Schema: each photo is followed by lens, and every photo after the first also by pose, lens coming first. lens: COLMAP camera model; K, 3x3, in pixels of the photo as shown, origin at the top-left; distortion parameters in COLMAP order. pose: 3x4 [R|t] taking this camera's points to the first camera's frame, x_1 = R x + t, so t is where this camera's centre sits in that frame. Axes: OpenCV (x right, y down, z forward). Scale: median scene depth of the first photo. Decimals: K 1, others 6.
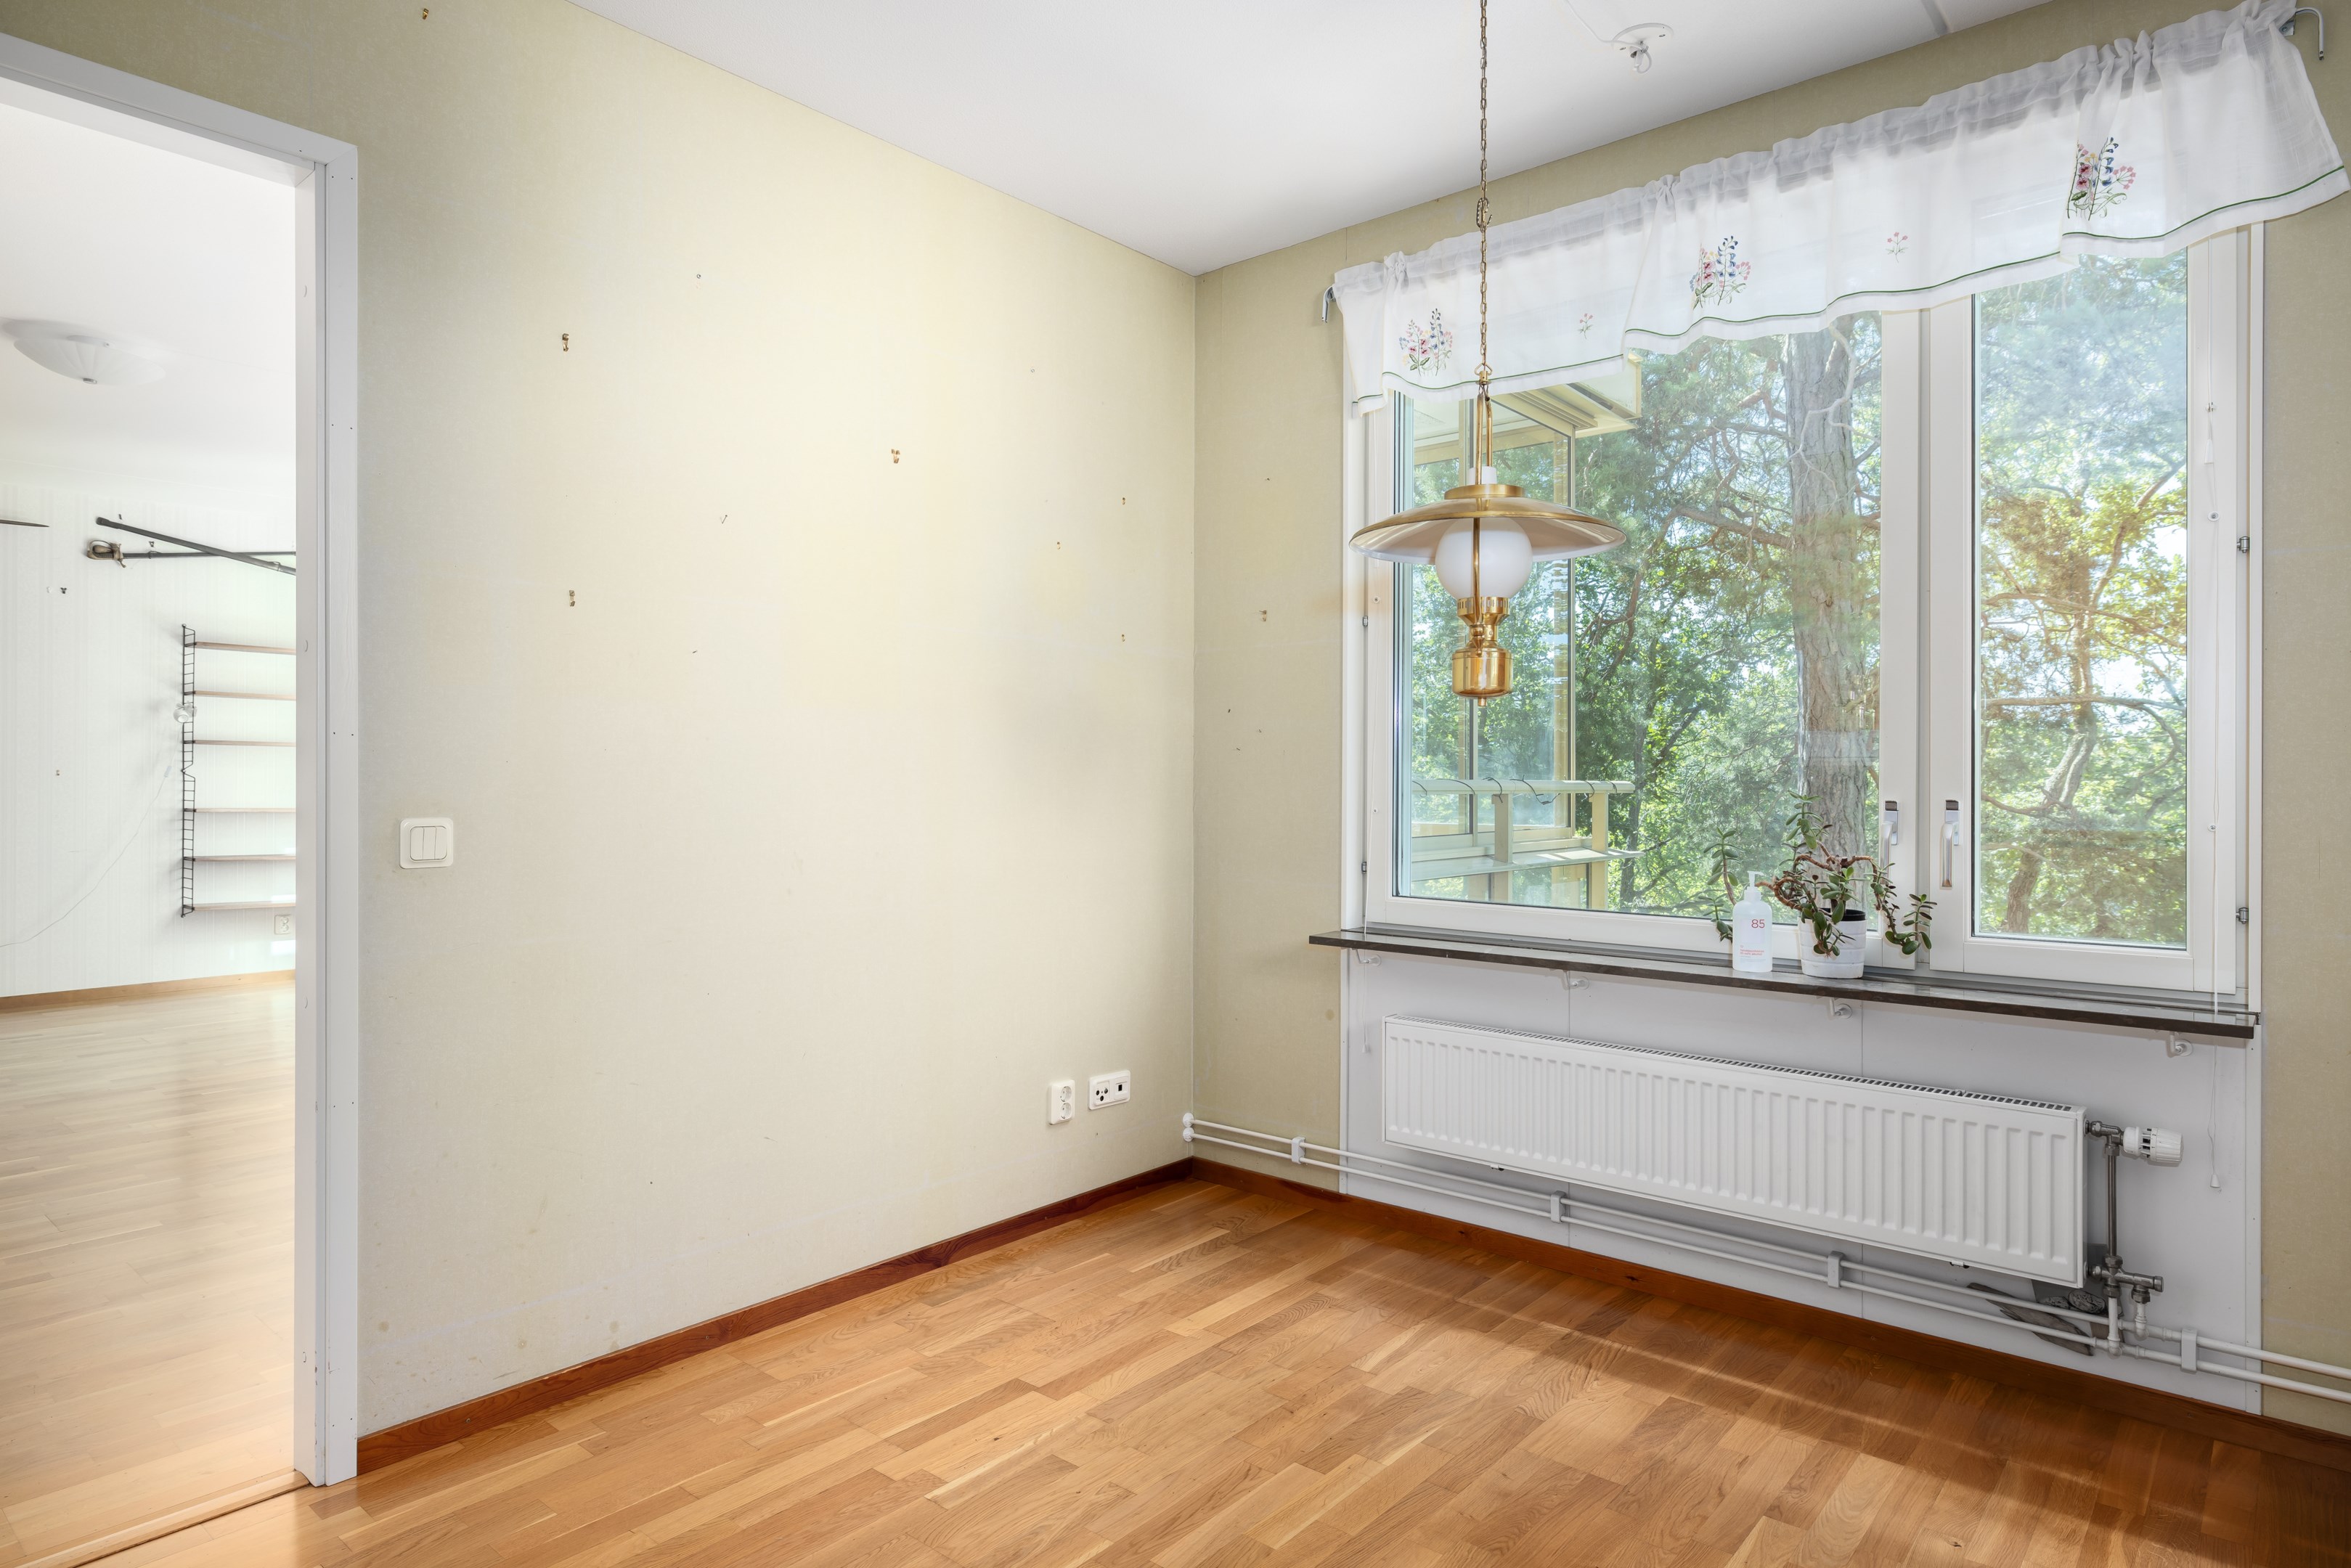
lens RADIAL K [[1361.2, 0, 1175.5], [0, 1361.2, 784.0], [0, 0, 1]] dist [-0.006881, -0.002088]
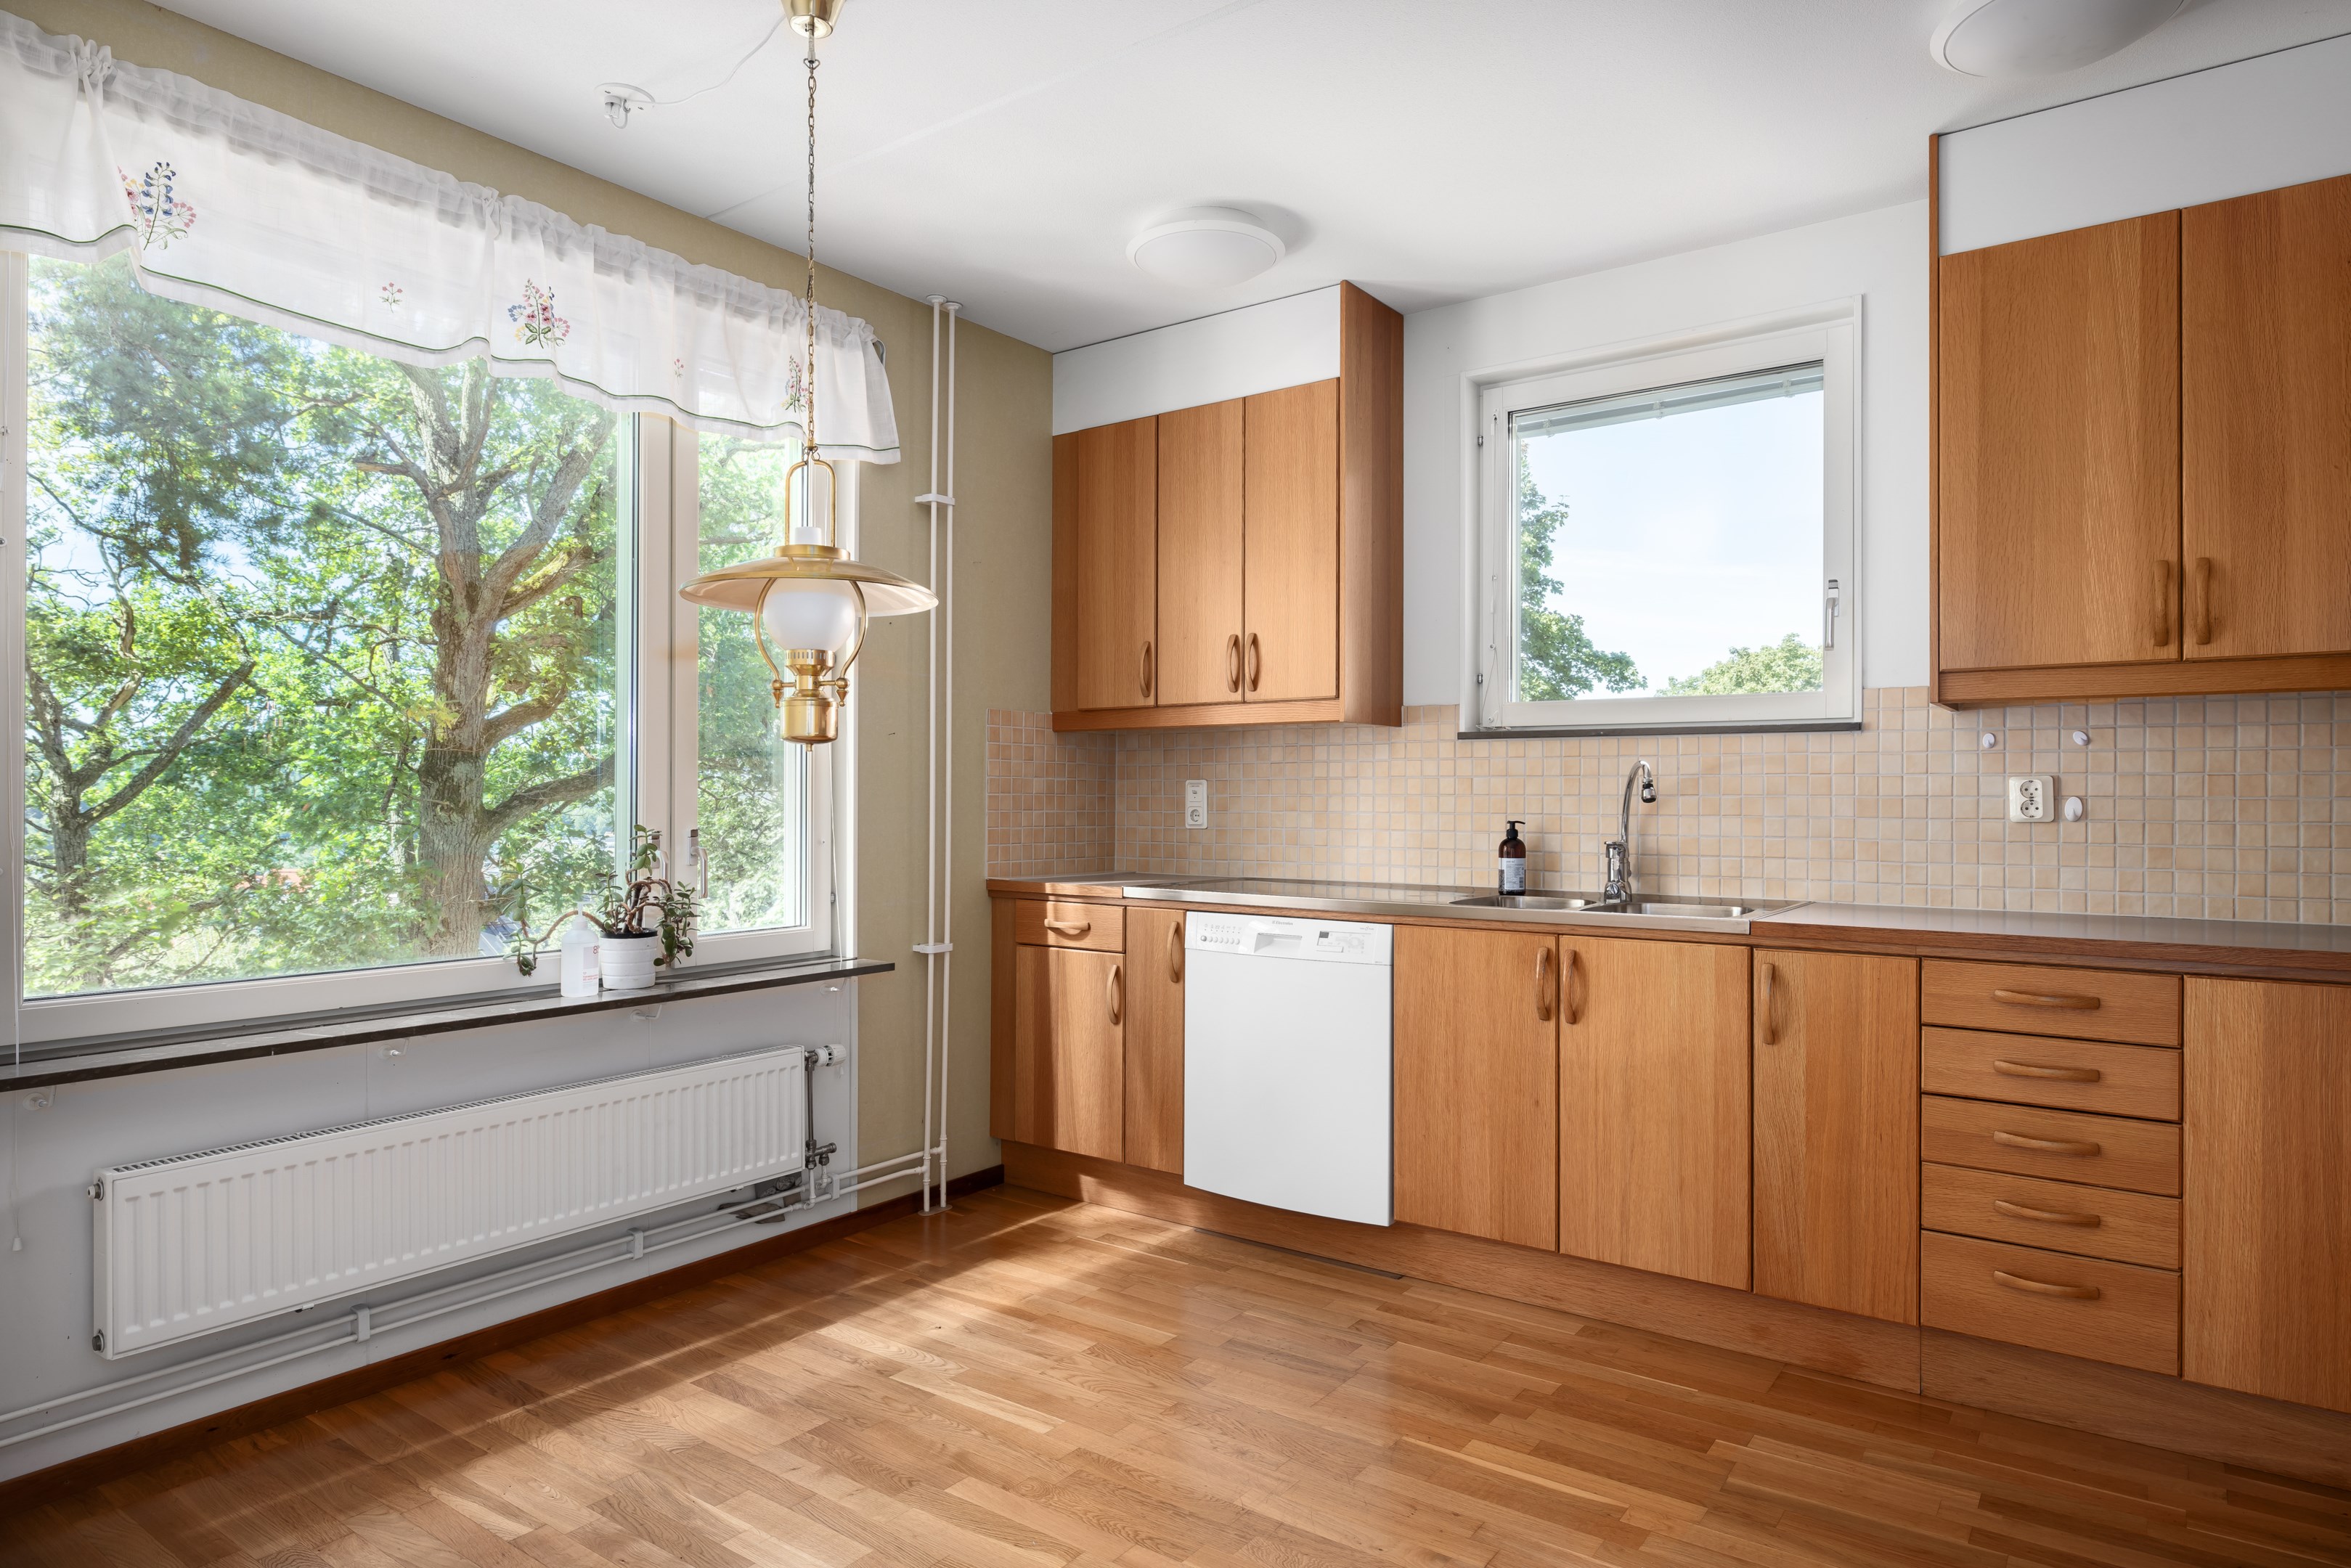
lens RADIAL K [[1341.1, 0, 1169.0], [0, 1341.1, 830.6], [0, 0, 1]] dist [-0.004719, -0.000983]
pose [[-0.088602, -0.022773, 0.995807, -0.716473], [0.008396, 0.999686, 0.023609, -0.013898], [-0.996032, 0.010452, -0.088383, 0.692018]]
